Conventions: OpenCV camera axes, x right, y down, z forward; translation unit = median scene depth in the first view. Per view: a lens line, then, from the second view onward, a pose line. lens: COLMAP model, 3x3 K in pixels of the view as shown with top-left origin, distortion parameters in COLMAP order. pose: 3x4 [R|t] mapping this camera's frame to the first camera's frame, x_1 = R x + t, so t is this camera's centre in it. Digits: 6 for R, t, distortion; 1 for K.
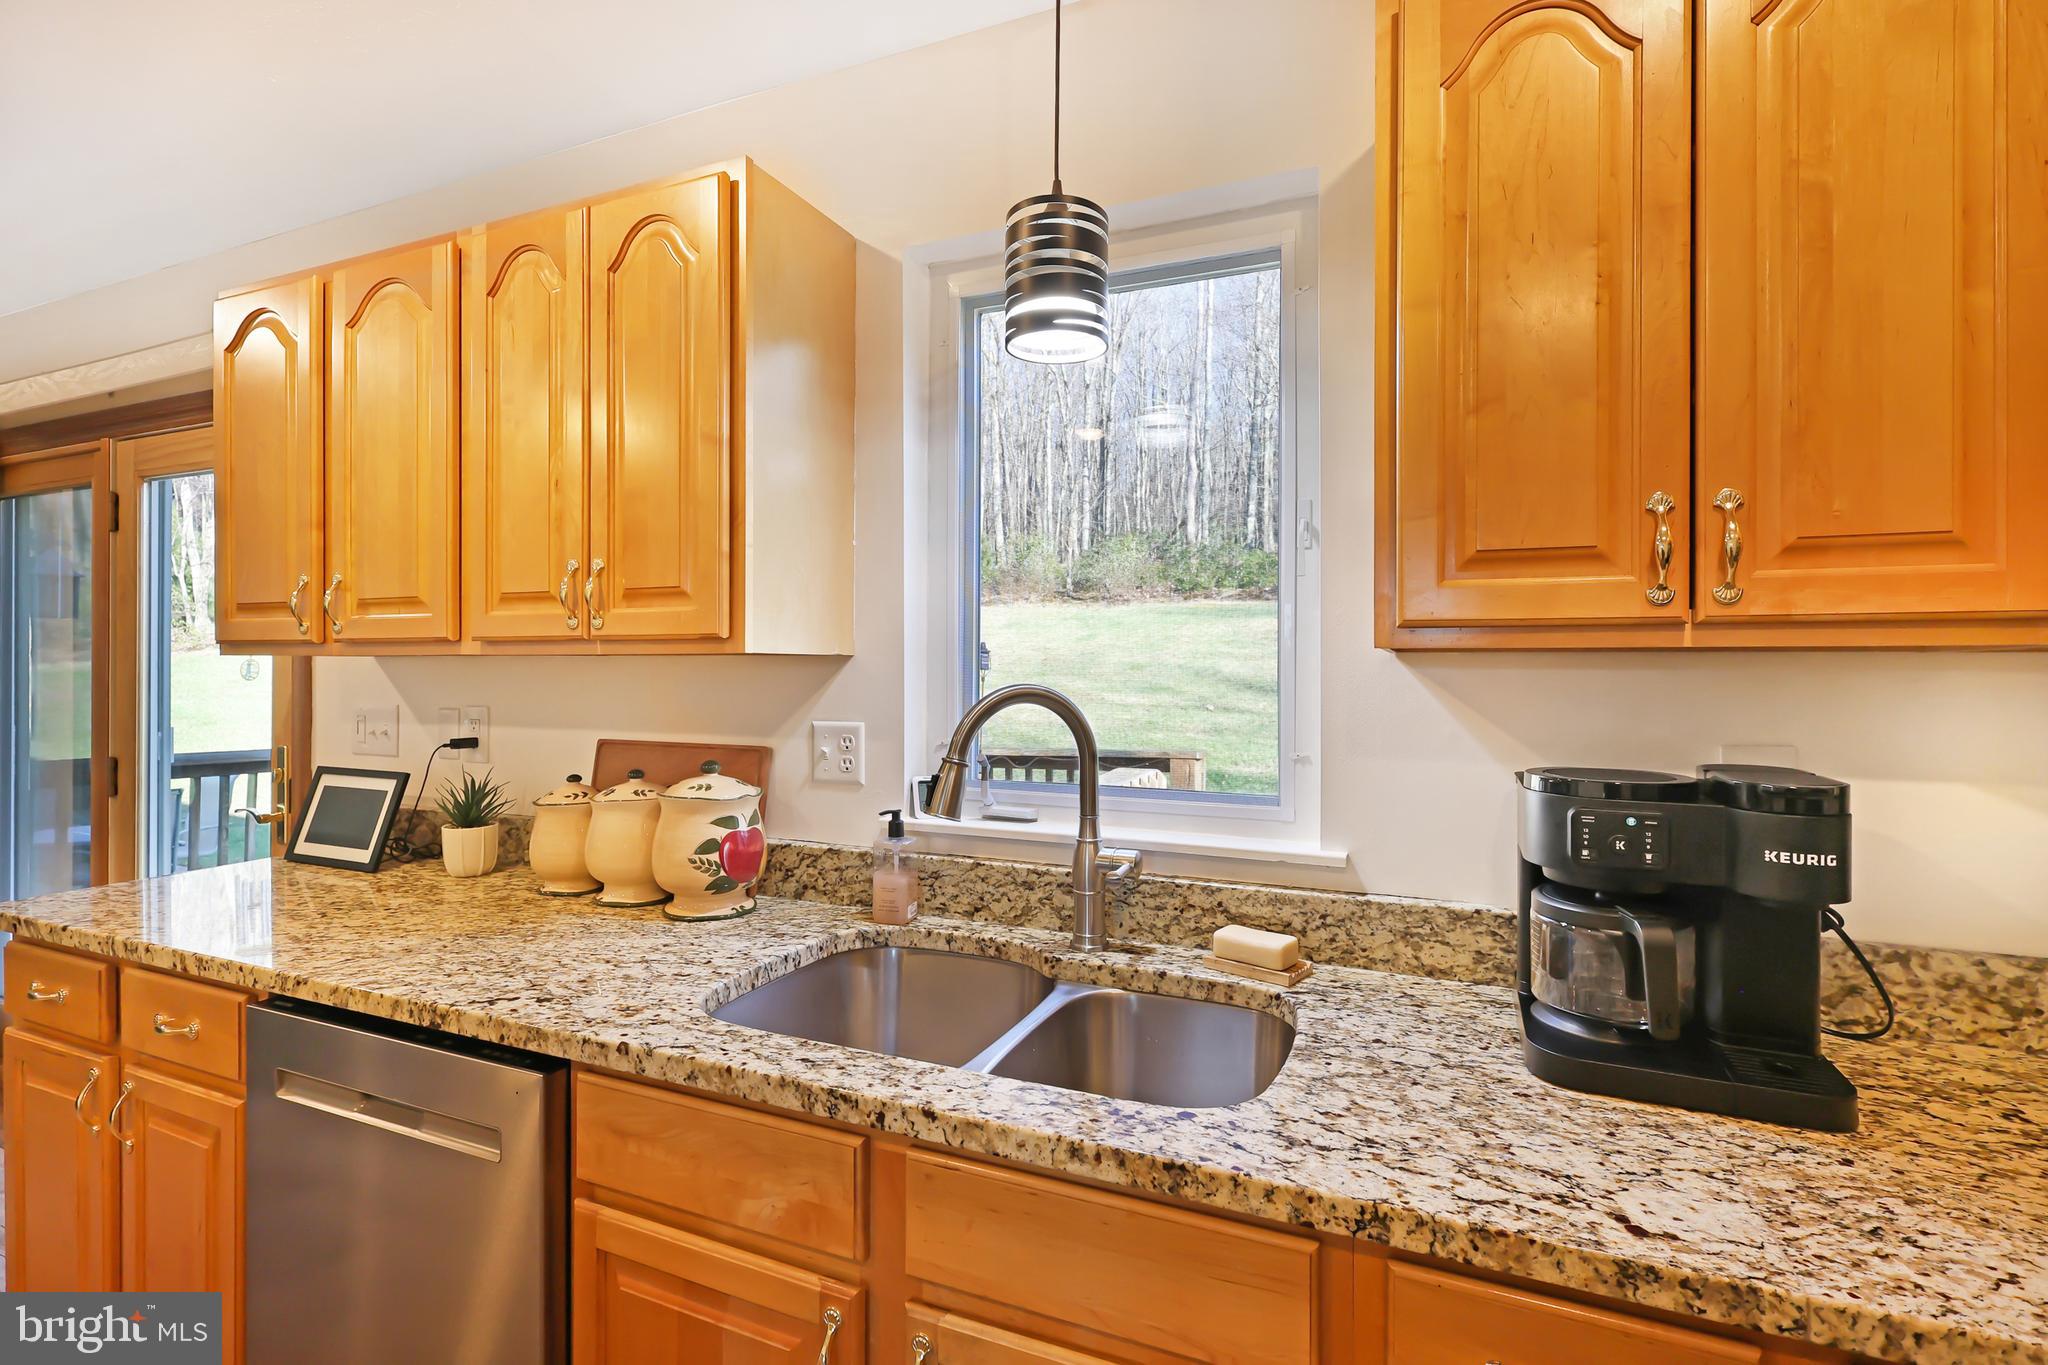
lens RADIAL K [[952.5, 0, 1026.7], [0, 952.5, 666.0], [0, 0, 1]] dist [-0.000494, 0.000843]
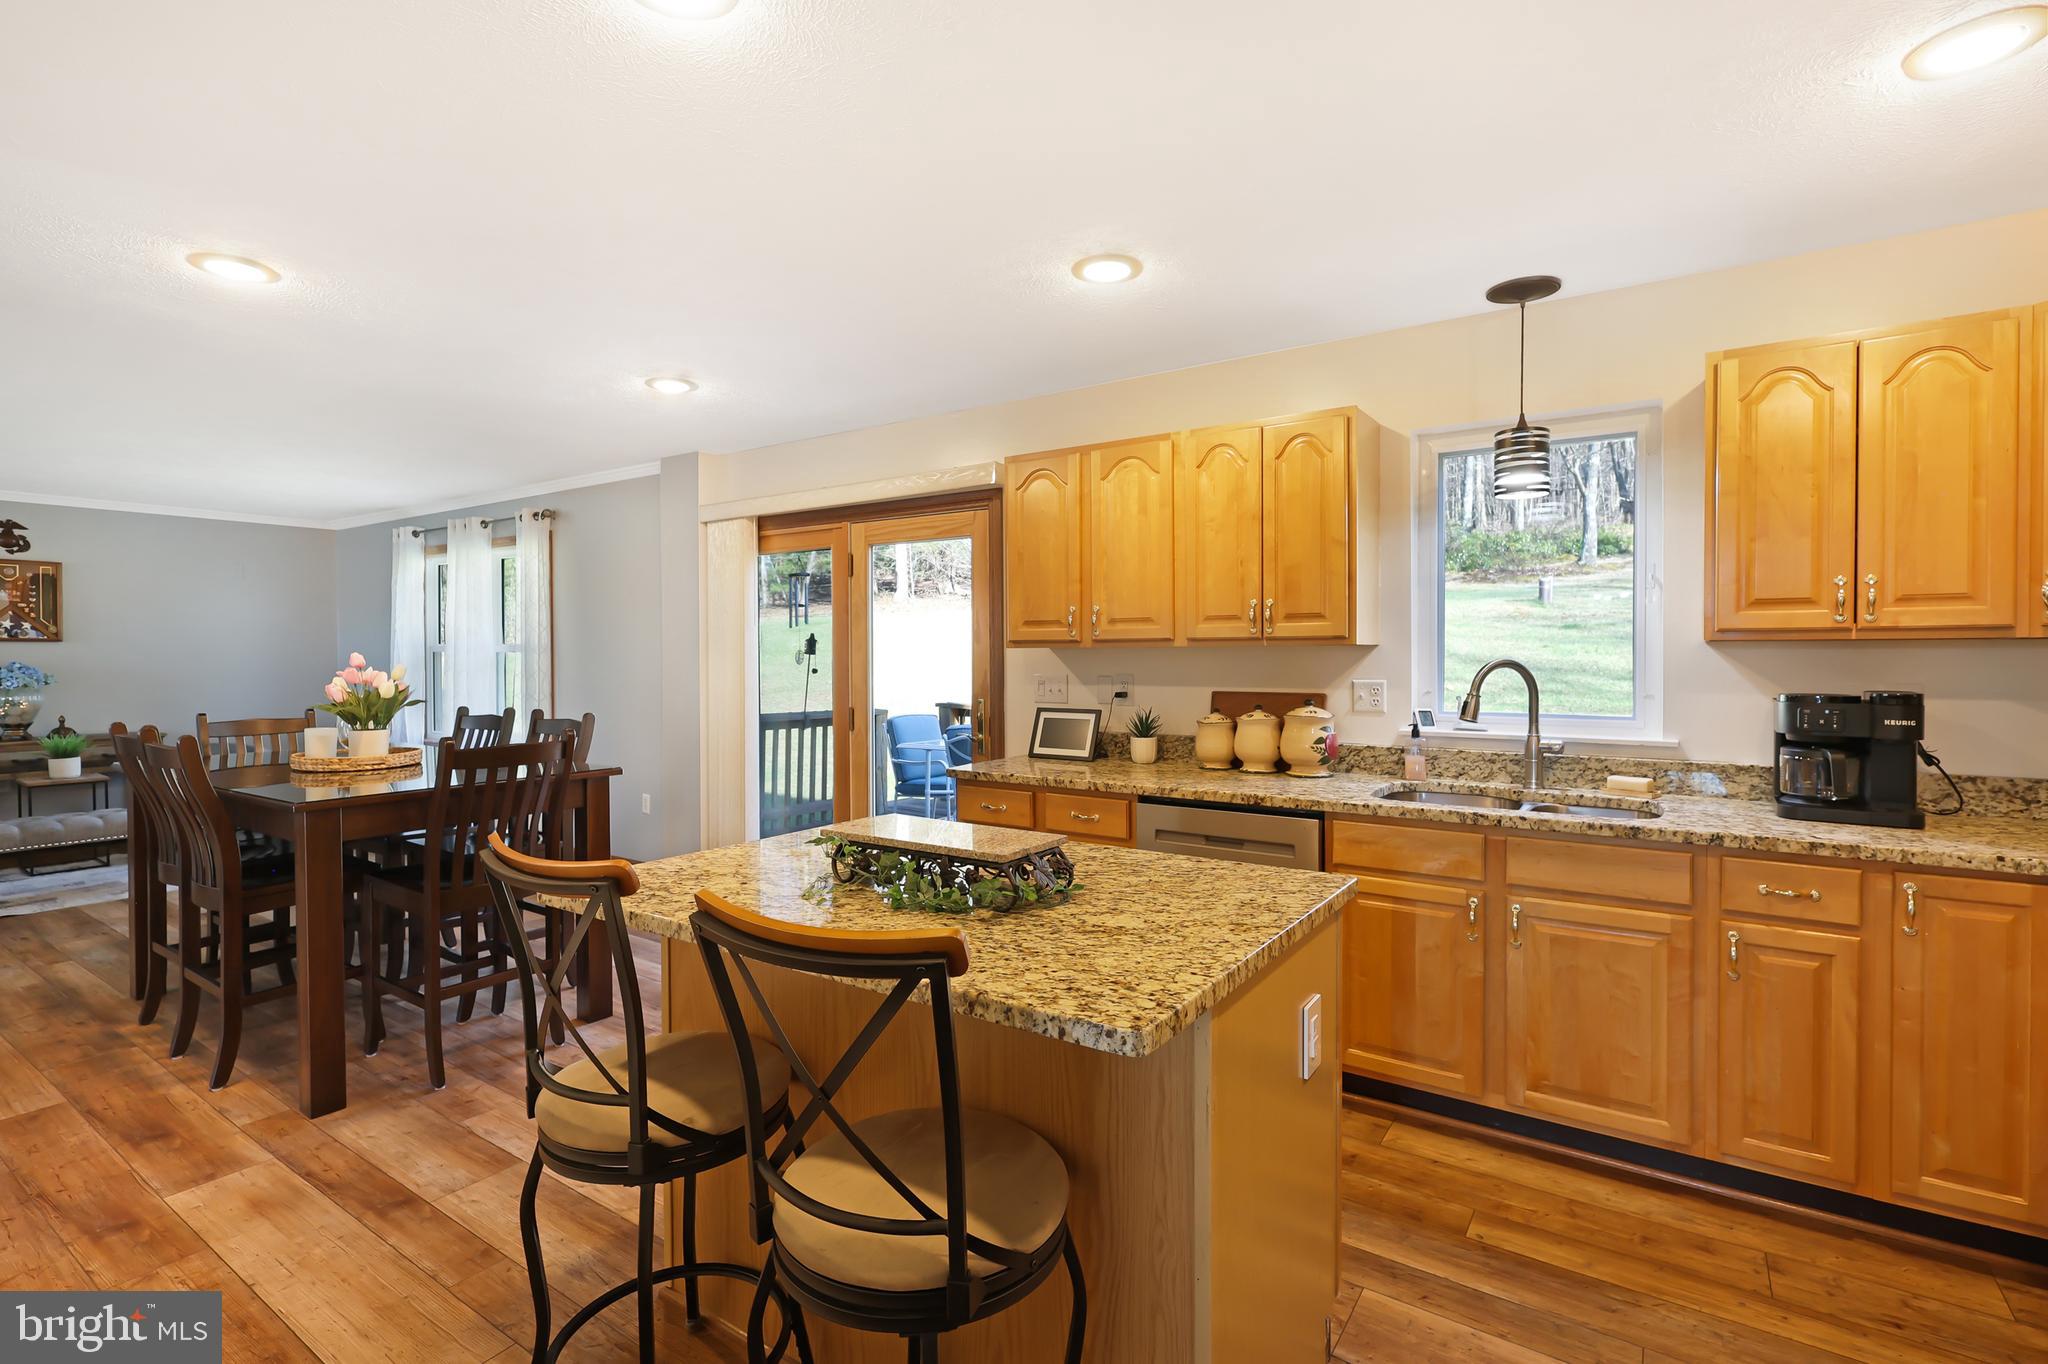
lens RADIAL K [[945.0, 0, 1037.7], [0, 945.0, 669.8], [0, 0, 1]] dist [0.002125, 0.000983]
pose [[0.982944, -0.005140, -0.183831, -0.814726], [0.008803, 0.999778, 0.019118, -0.005747], [0.183692, -0.020410, 0.982772, -1.578335]]
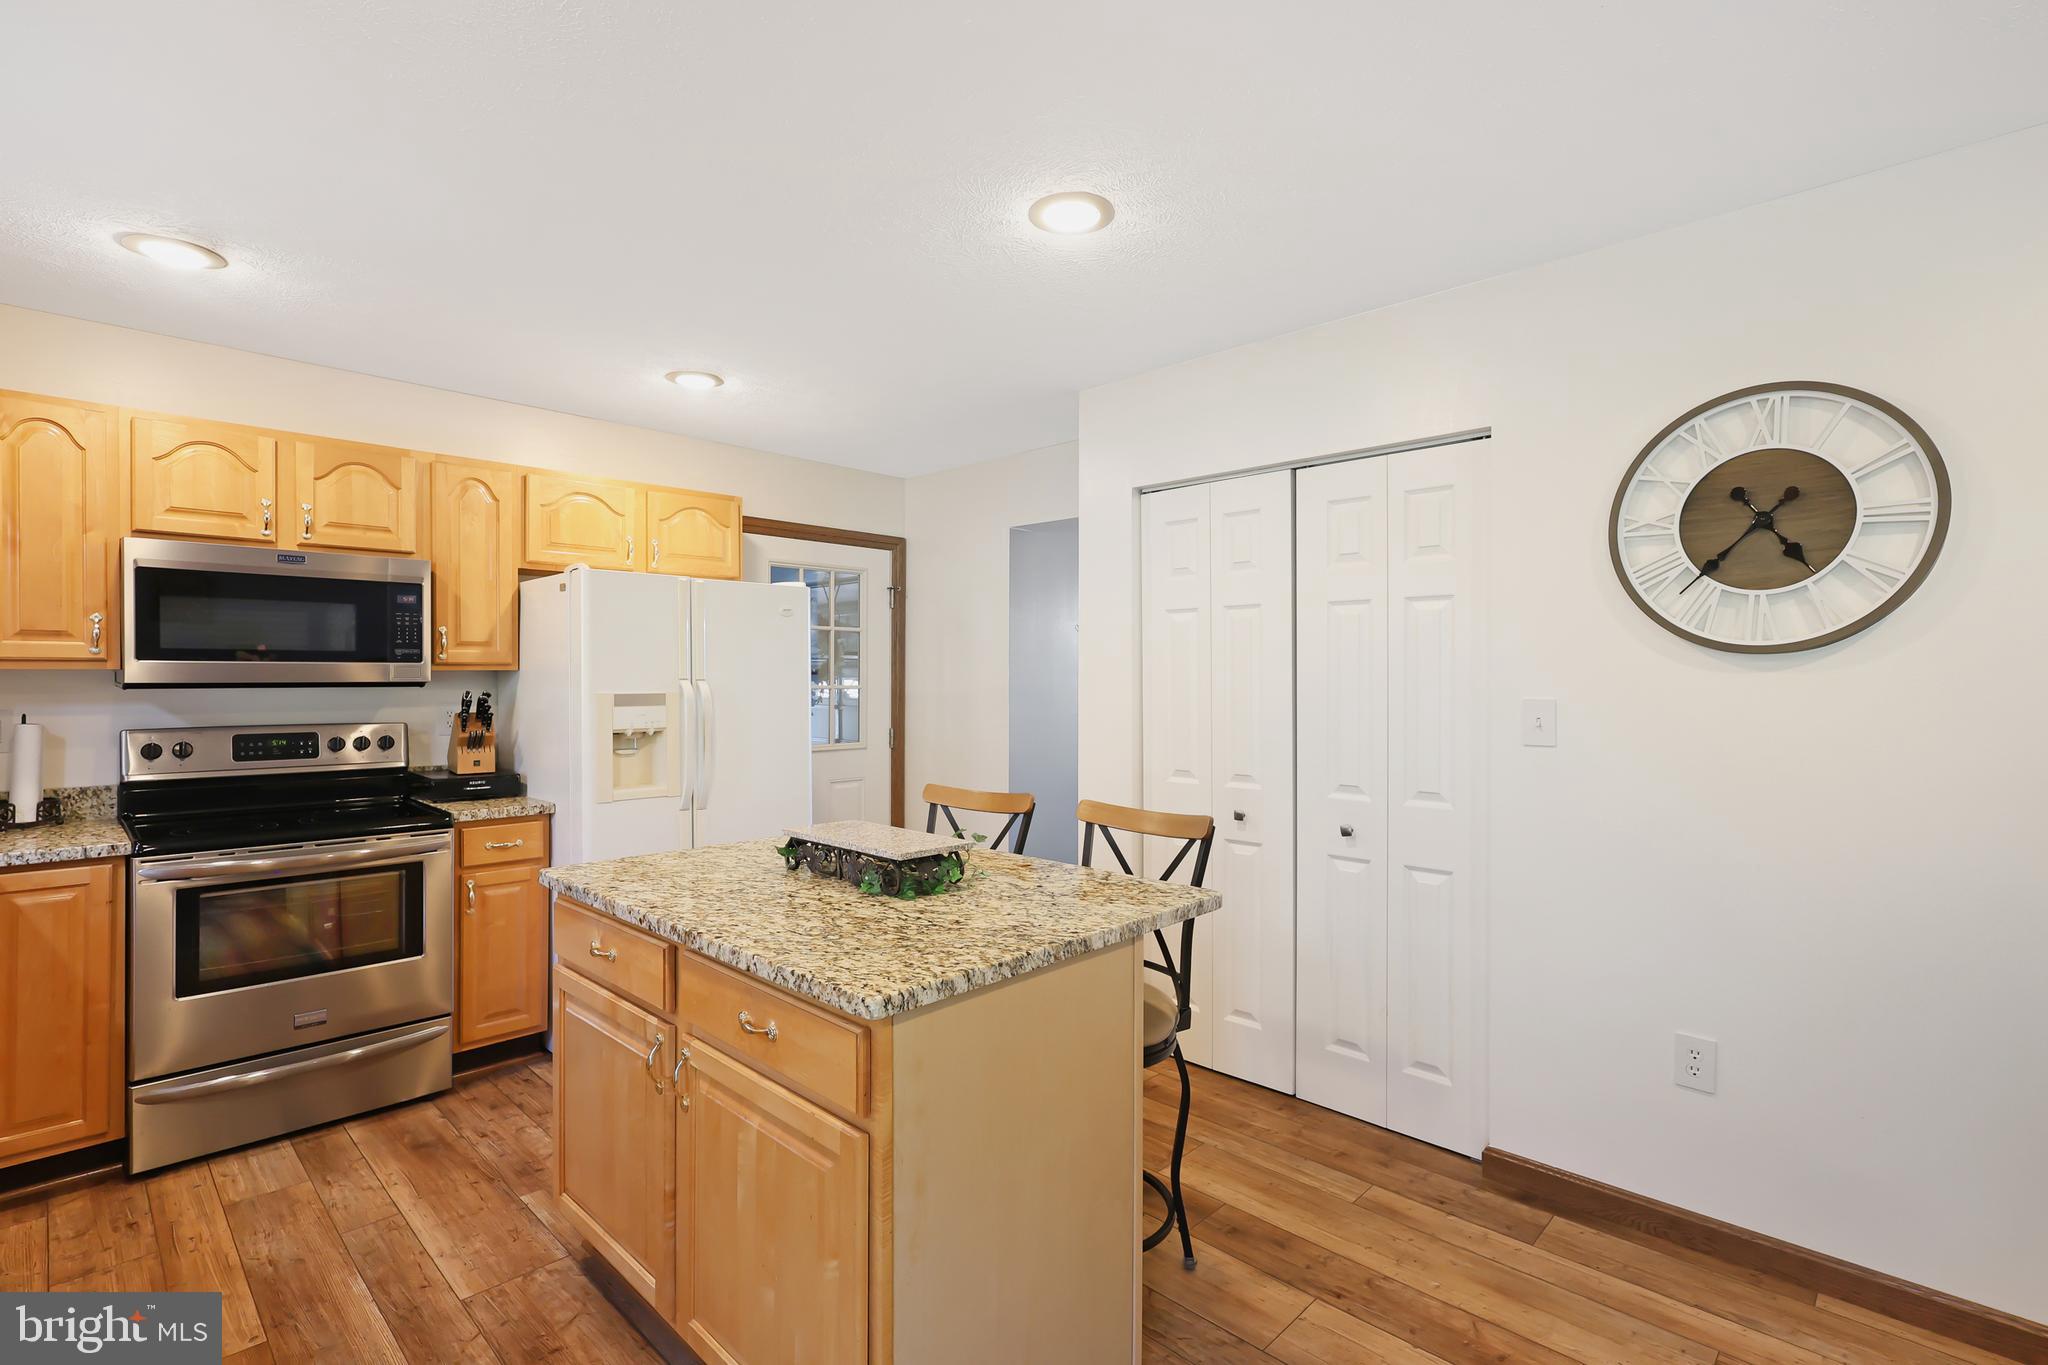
lens RADIAL K [[948.4, 0, 1028.2], [0, 948.4, 684.5], [0, 0, 1]] dist [0.001307, 0.000095]
pose [[-0.936924, -0.009059, 0.349415, -2.246630], [-0.007377, 0.999954, 0.006144, -0.014462], [-0.349454, 0.003179, -0.936948, 1.694259]]
